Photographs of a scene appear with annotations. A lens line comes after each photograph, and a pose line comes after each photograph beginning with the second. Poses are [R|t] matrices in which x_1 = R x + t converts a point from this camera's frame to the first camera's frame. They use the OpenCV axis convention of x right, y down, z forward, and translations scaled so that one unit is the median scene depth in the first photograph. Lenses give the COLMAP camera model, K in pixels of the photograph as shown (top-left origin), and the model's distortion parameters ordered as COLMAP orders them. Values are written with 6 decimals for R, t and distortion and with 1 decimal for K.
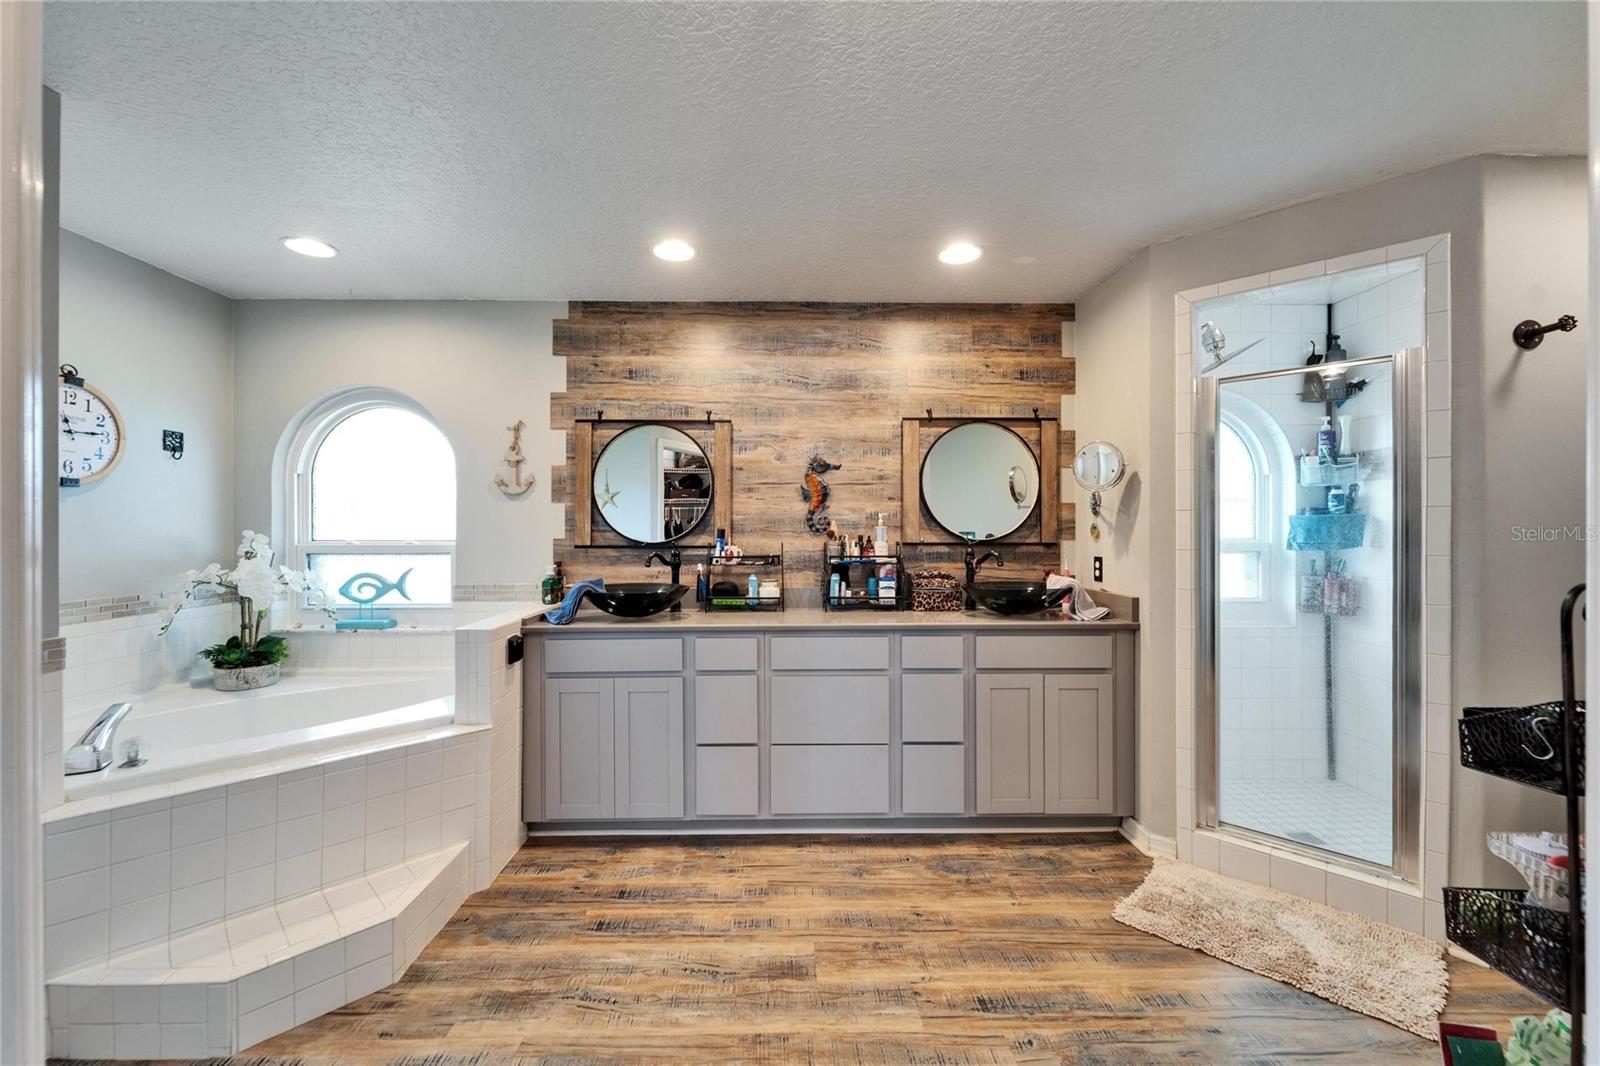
lens RADIAL K [[698.2, 0, 800.0], [0, 698.2, 533.0], [0, 0, 1]] dist [0.000255, -0.000087]
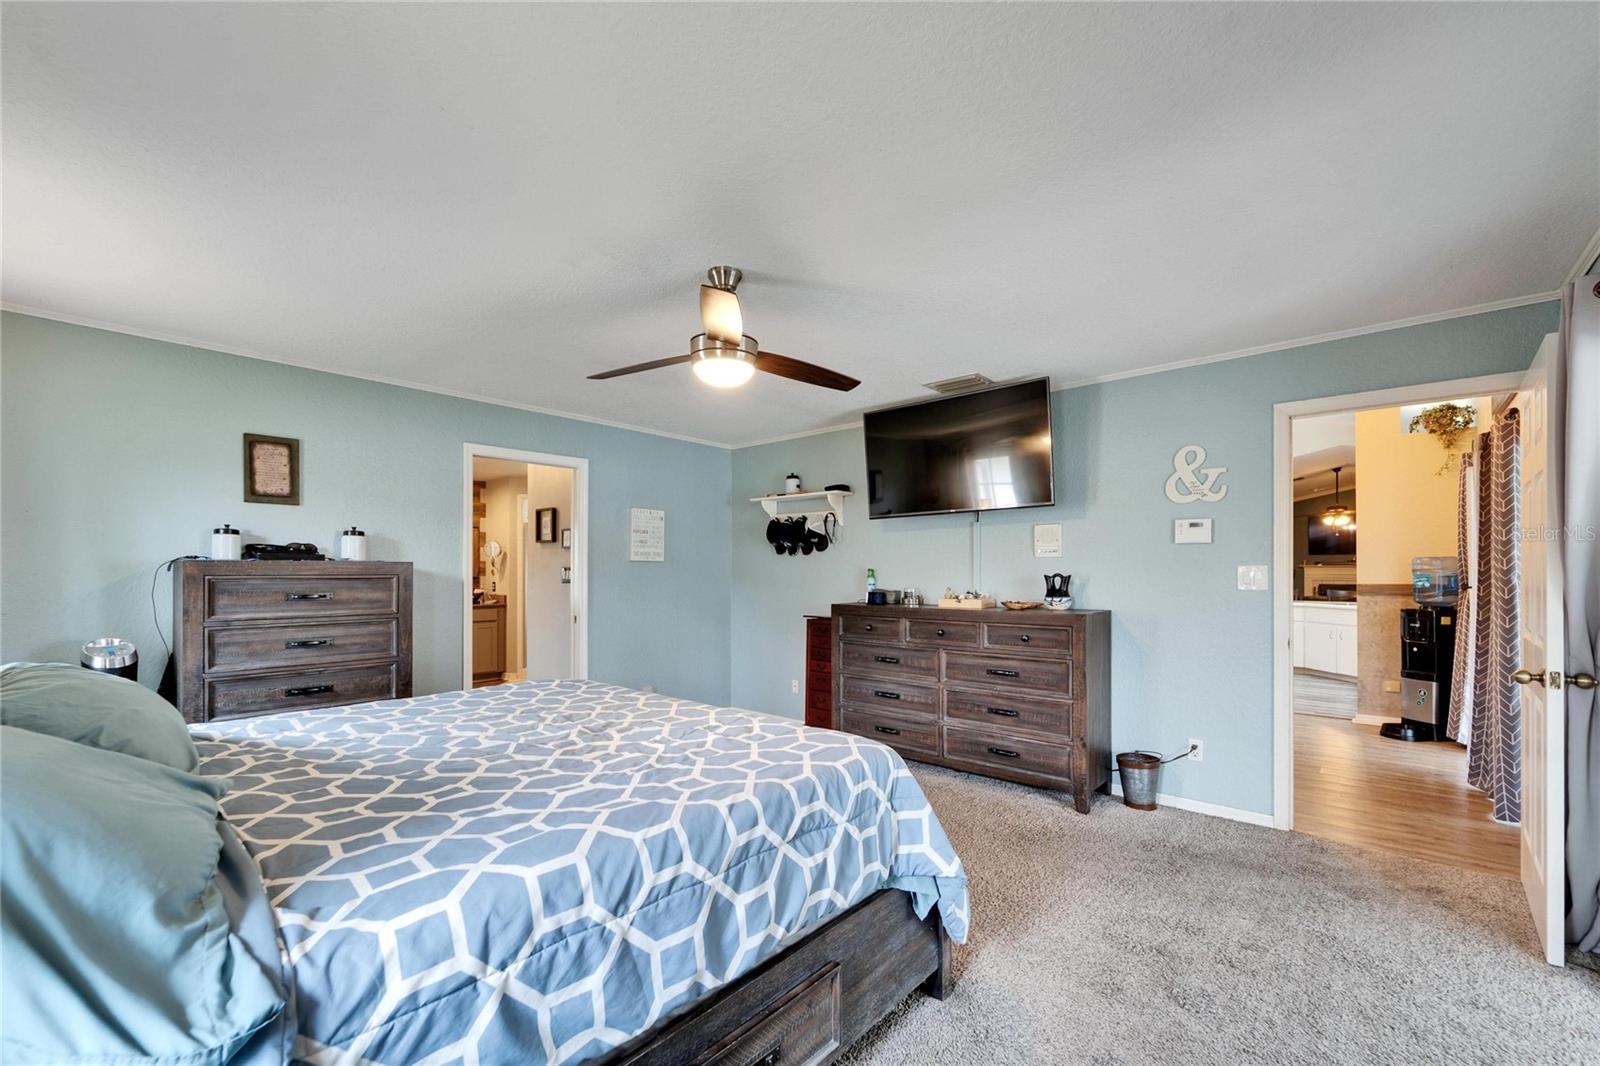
lens RADIAL K [[645.8, 0, 794.8], [0, 645.8, 546.1], [0, 0, 1]] dist [-0.000271, -0.000265]
pose [[0.681990, 0.027242, 0.730854, -0.545243], [0.004269, 0.999141, -0.041226, 0.003347], [-0.731349, 0.031235, 0.681288, -1.398728]]
